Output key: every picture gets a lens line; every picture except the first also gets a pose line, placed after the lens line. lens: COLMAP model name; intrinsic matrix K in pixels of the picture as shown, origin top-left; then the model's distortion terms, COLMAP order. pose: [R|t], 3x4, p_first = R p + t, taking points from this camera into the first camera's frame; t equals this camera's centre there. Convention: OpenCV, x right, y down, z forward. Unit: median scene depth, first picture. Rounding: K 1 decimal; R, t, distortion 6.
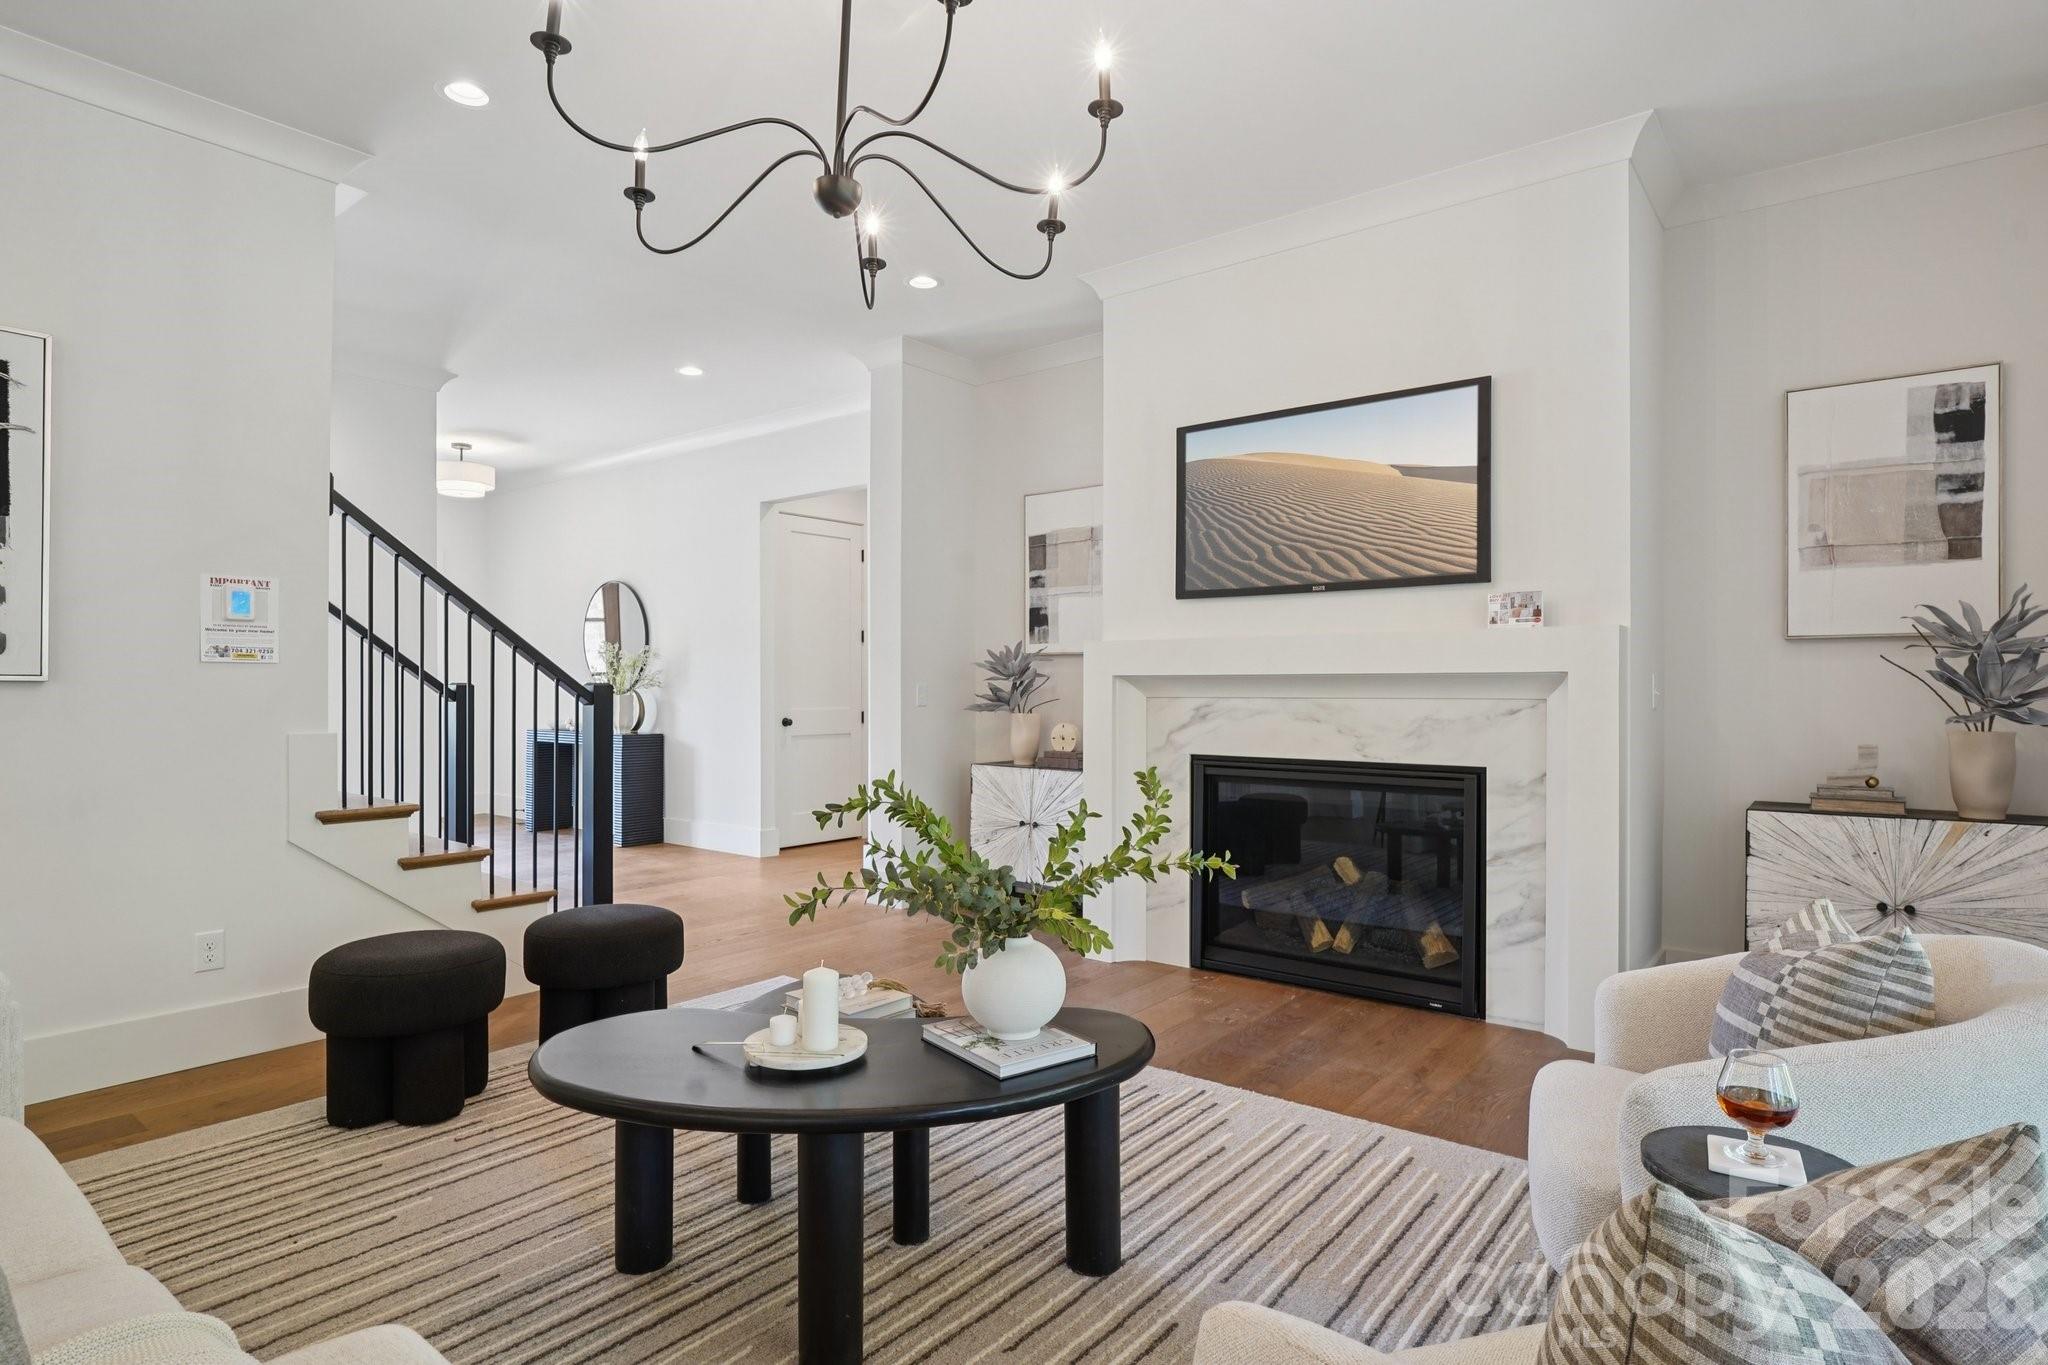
lens RADIAL K [[1079.5, 0, 1024.0], [0, 1079.5, 682.5], [0, 0, 1]] dist [-0.017961, -0.000463]
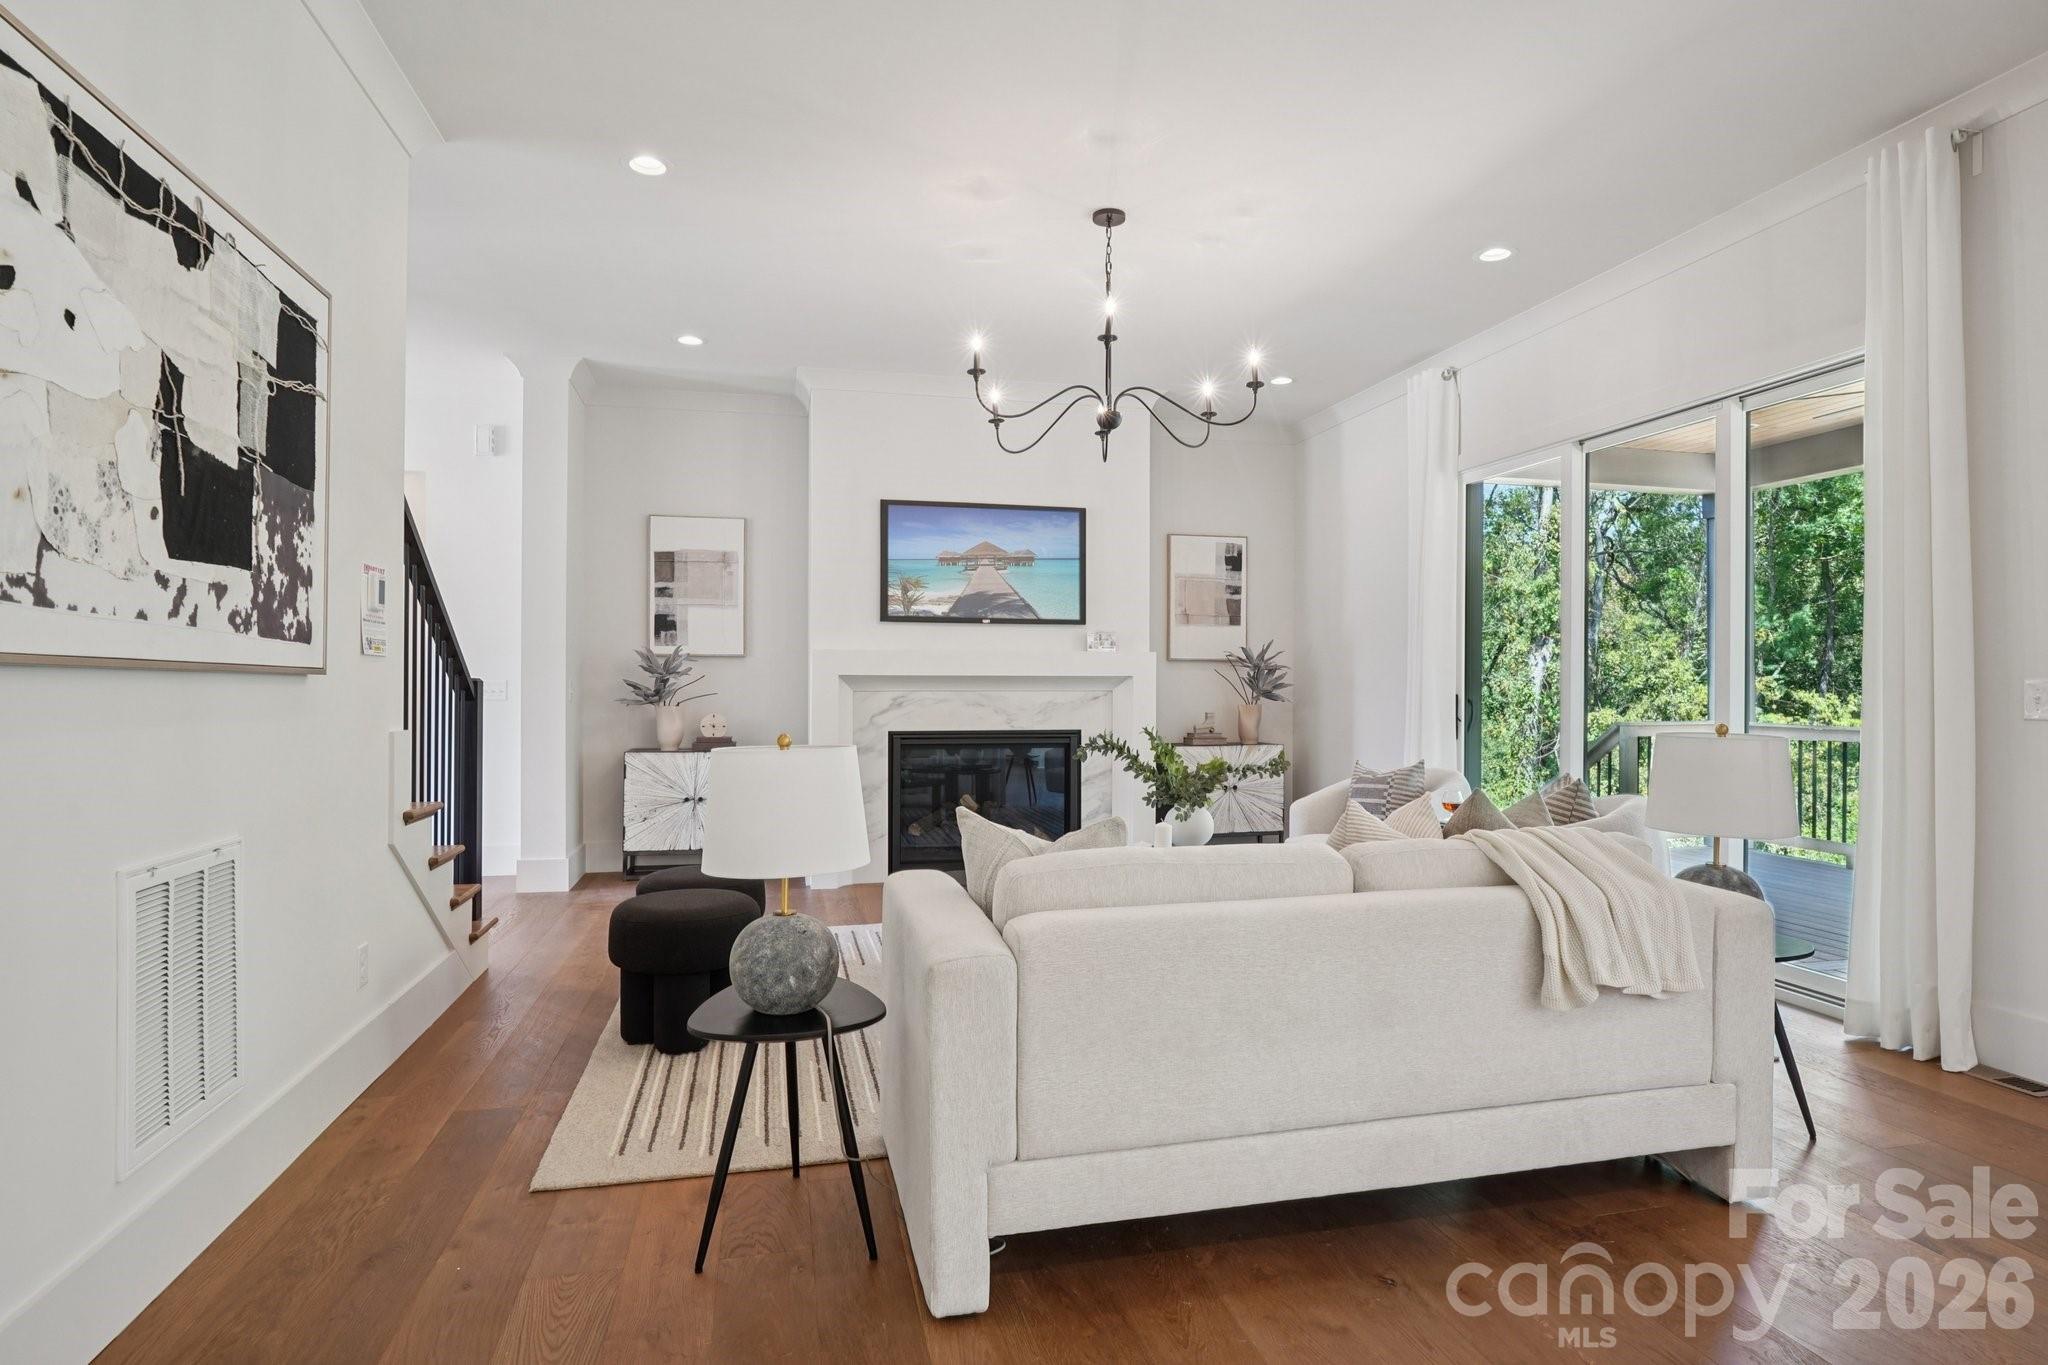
lens RADIAL K [[1079.5, 0, 1024.0], [0, 1079.5, 682.5], [0, 0, 1]] dist [-0.017961, -0.000463]
pose [[0.620320, 0.001529, 0.784348, -0.905436], [-0.005398, 0.999983, 0.002320, -0.002002], [-0.784330, -0.005673, 0.620317, -0.020863]]
